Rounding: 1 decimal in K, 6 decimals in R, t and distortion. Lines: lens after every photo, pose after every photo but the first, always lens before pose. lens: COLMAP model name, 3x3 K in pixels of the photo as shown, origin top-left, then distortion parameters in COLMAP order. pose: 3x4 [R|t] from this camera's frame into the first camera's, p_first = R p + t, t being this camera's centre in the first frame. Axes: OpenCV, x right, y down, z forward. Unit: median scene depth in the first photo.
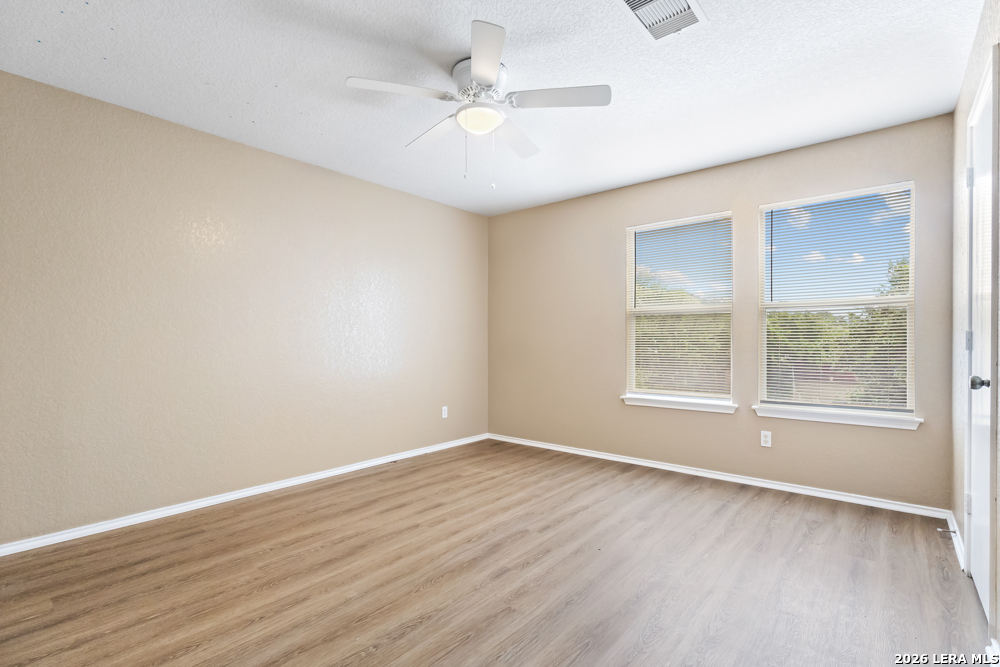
lens RADIAL K [[463.7, 0, 500.0], [0, 463.7, 333.5], [0, 0, 1]] dist [0.000021, 0.001602]
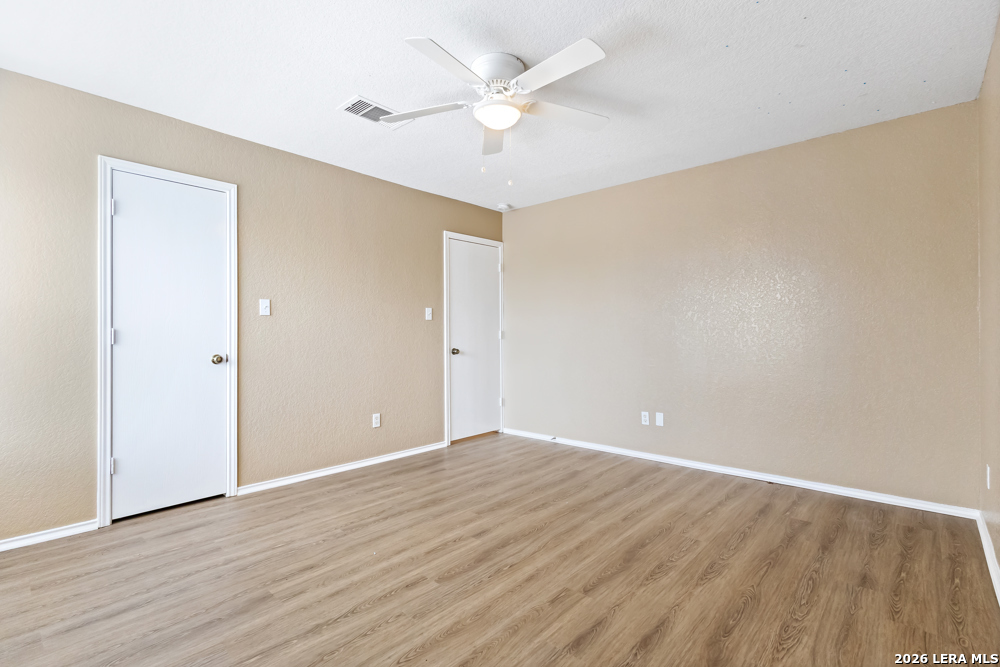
lens RADIAL K [[463.7, 0, 500.0], [0, 463.7, 333.5], [0, 0, 1]] dist [0.000021, 0.001602]
pose [[-0.999393, 0.002654, 0.034738, -0.077476], [0.002245, 0.999928, -0.011821, 0.020925], [-0.034767, -0.011736, -0.999327, 1.904987]]
